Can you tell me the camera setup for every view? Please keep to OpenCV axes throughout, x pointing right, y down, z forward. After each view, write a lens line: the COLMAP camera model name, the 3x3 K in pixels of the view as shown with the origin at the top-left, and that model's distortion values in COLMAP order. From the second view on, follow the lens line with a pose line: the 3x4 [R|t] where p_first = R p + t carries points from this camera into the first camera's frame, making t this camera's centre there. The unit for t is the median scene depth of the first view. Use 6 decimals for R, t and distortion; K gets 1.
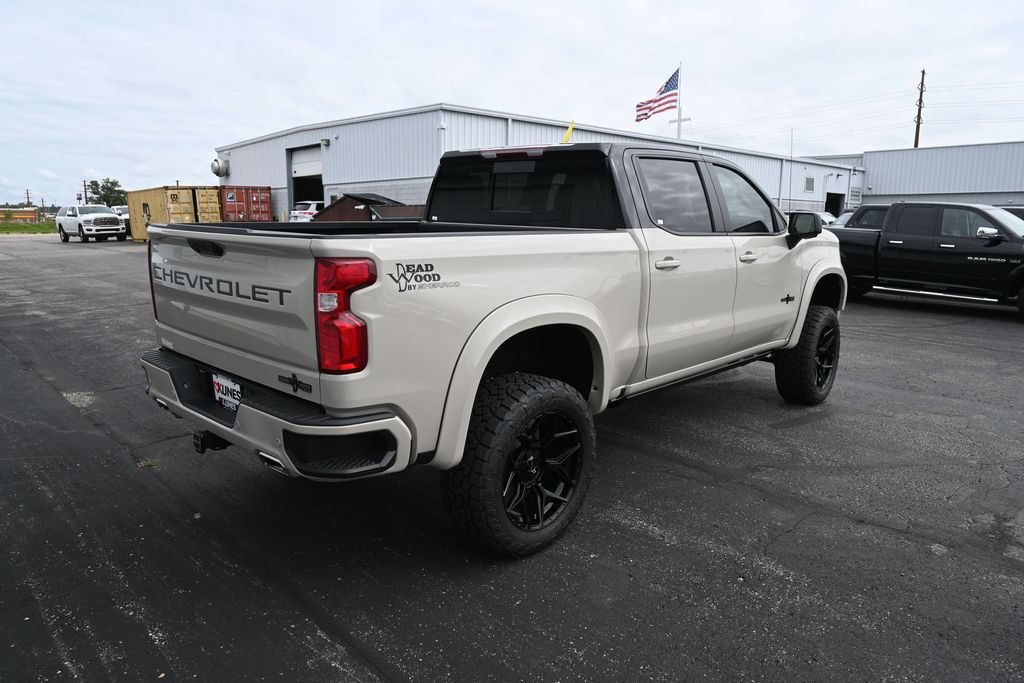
lens RADIAL K [[694.1, 0, 511.1], [0, 694.1, 337.8], [0, 0, 1]] dist [-0.002212, -0.000838]
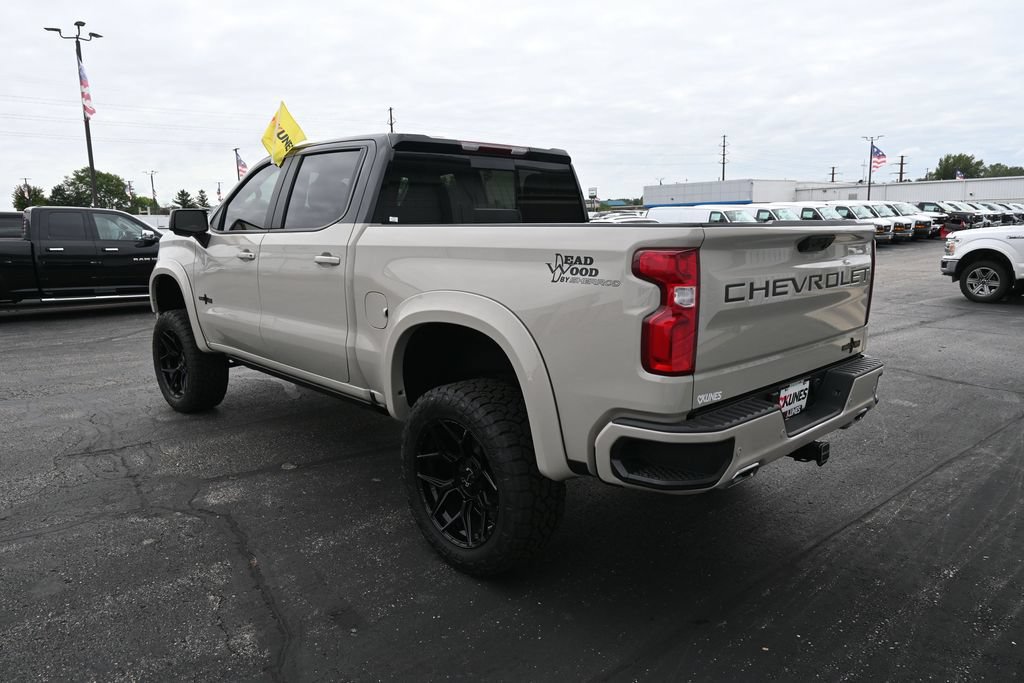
lens RADIAL K [[693.7, 0, 514.3], [0, 693.7, 342.1], [0, 0, 1]] dist [-0.004578, -0.000401]
pose [[0.058960, -0.186053, 0.980769, -0.984523], [0.191282, 0.966379, 0.171824, -0.168132], [-0.979763, 0.177473, 0.092566, 0.937164]]
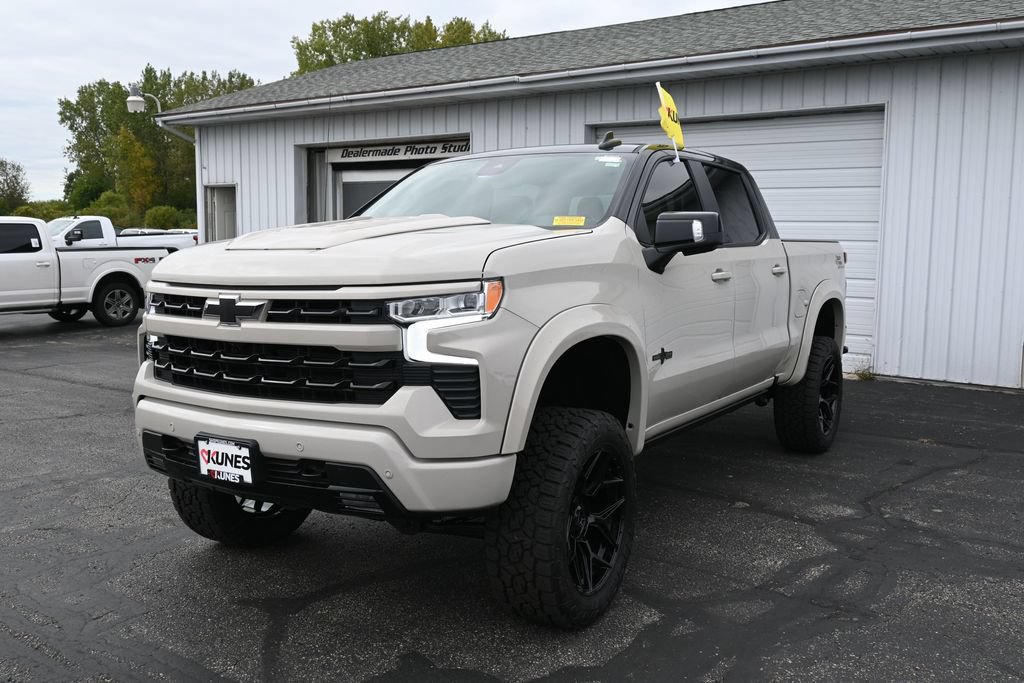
lens RADIAL K [[918.4, 0, 512.0], [0, 918.4, 341.5], [0, 0, 1]] dist [-0.005681, -0.010142]
pose [[-0.982724, 0.004761, -0.185017, 0.502459], [-0.047770, 0.959273, 0.278414, -0.414911], [0.178808, 0.282442, -0.942472, 2.440267]]
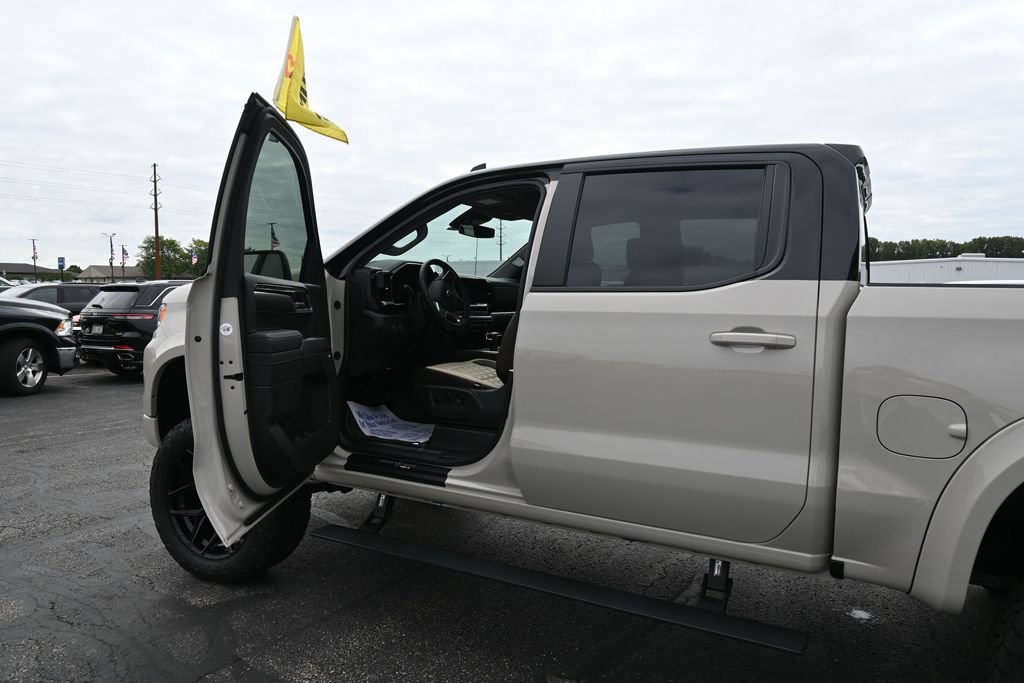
lens RADIAL K [[693.7, 0, 514.3], [0, 693.7, 342.1], [0, 0, 1]] dist [-0.004578, -0.000401]
pose [[-0.258581, -0.084445, 0.962291, -0.576697], [0.151580, 0.980284, 0.126756, -0.254436], [-0.954023, 0.178640, -0.240683, 1.528498]]
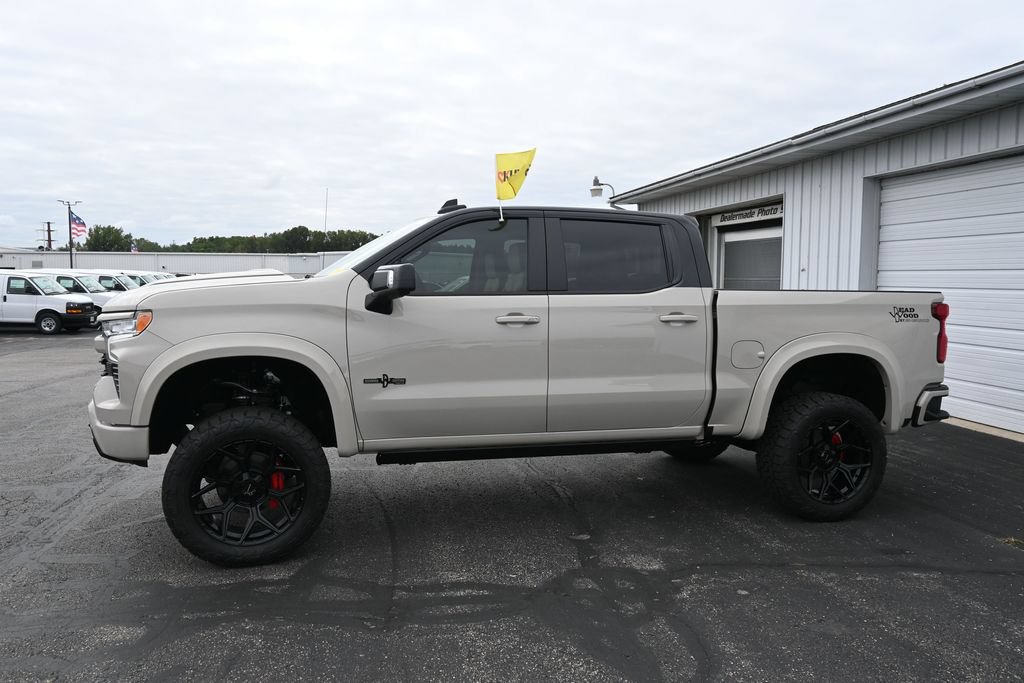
lens RADIAL K [[745.8, 0, 512.0], [0, 745.8, 341.5], [0, 0, 1]] dist [-0.001569, 0.000927]
pose [[-0.849557, -0.056065, 0.524509, -0.483321], [0.075375, 0.971230, 0.225900, -0.393015], [-0.522084, 0.231450, -0.820889, 2.253129]]
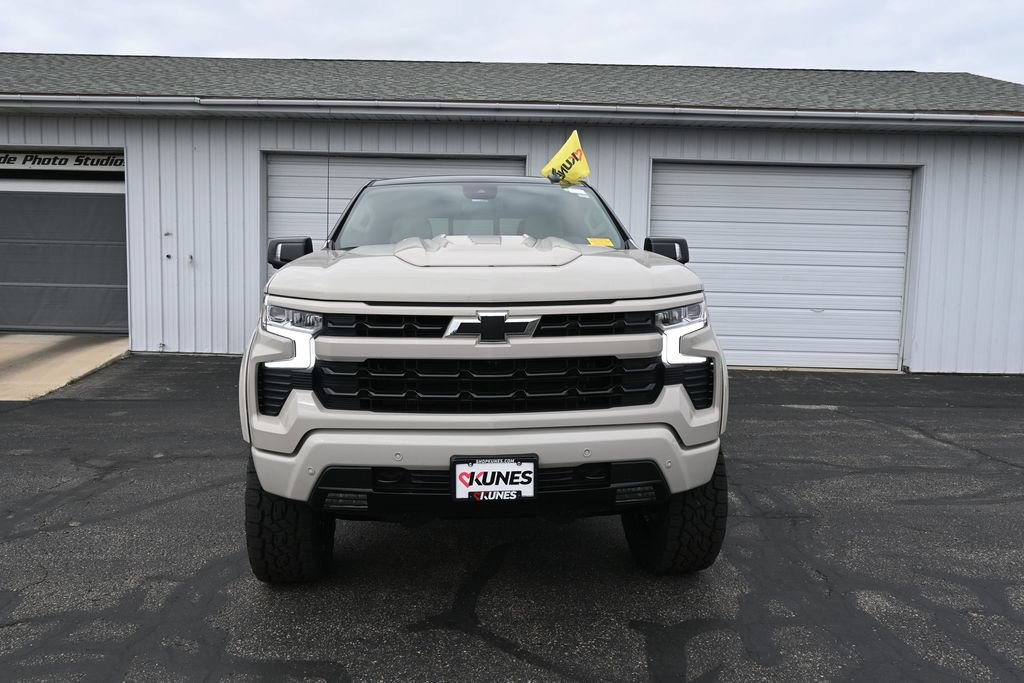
lens RADIAL K [[773.4, 0, 506.6], [0, 773.4, 339.2], [0, 0, 1]] dist [-0.009118, -0.003393]
pose [[-0.683963, 0.055609, -0.727394, 1.057557], [-0.146724, 0.966230, 0.211831, -0.342305], [0.714610, 0.251610, -0.652706, 2.092079]]
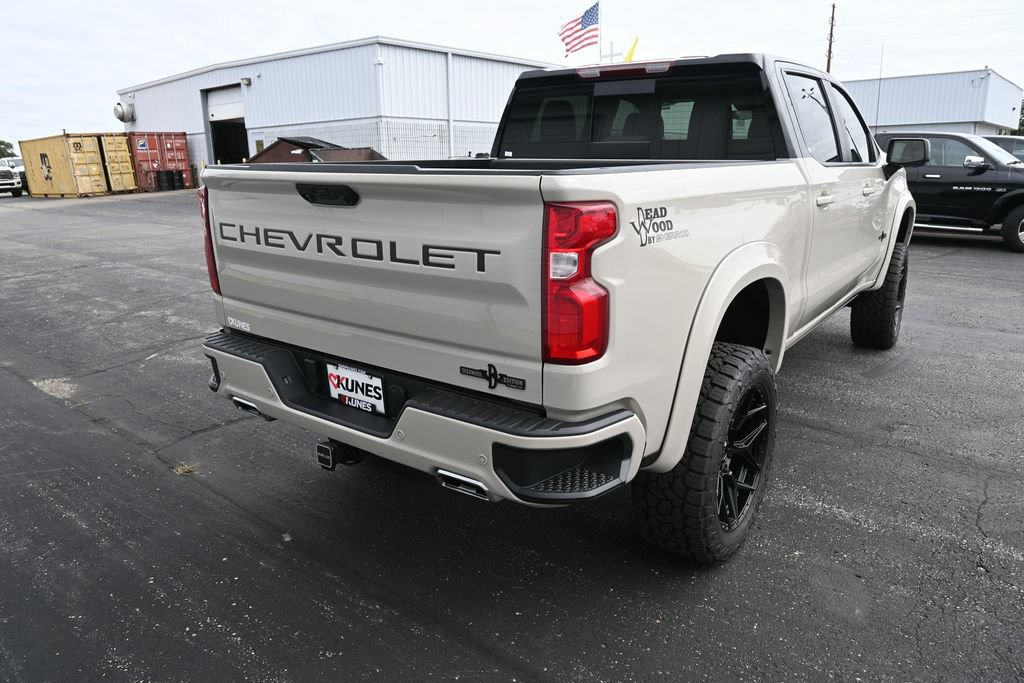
lens RADIAL K [[694.1, 0, 511.1], [0, 694.1, 337.8], [0, 0, 1]] dist [-0.002212, -0.000838]
pose [[0.993134, -0.050874, 0.105343, -0.234325], [0.042395, 0.995794, 0.081218, -0.022137], [-0.109032, -0.076194, 0.991114, 0.174040]]
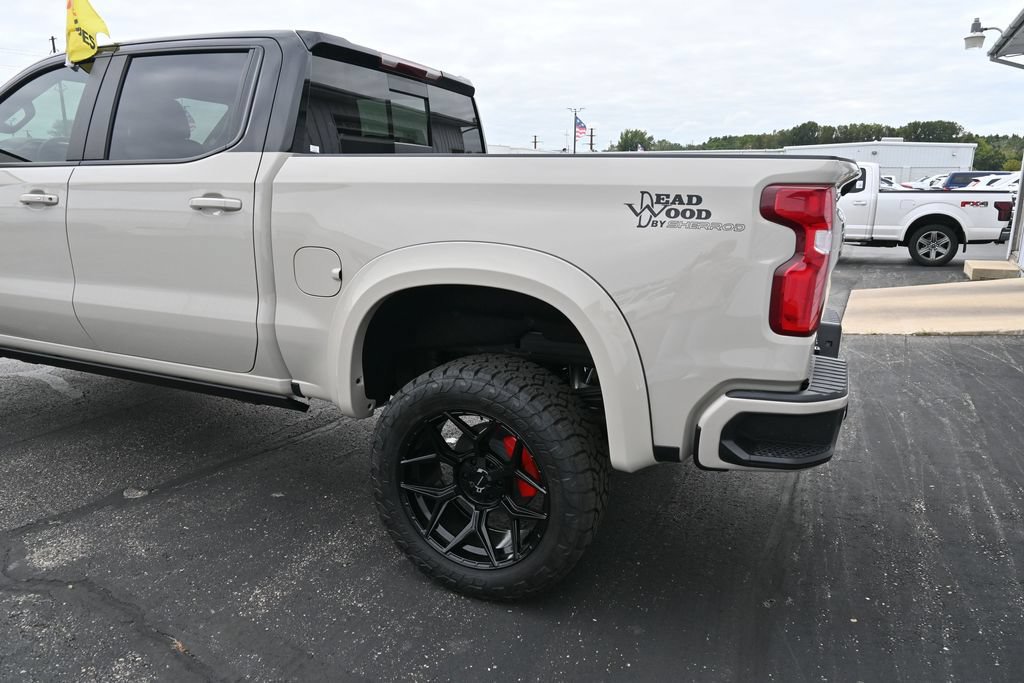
lens RADIAL K [[693.7, 0, 514.3], [0, 693.7, 342.1], [0, 0, 1]] dist [-0.004578, -0.000401]
pose [[-0.332040, -0.229278, 0.914976, -0.807611], [0.151101, 0.944554, 0.291523, -0.186335], [-0.931084, 0.235051, -0.278986, 1.184210]]
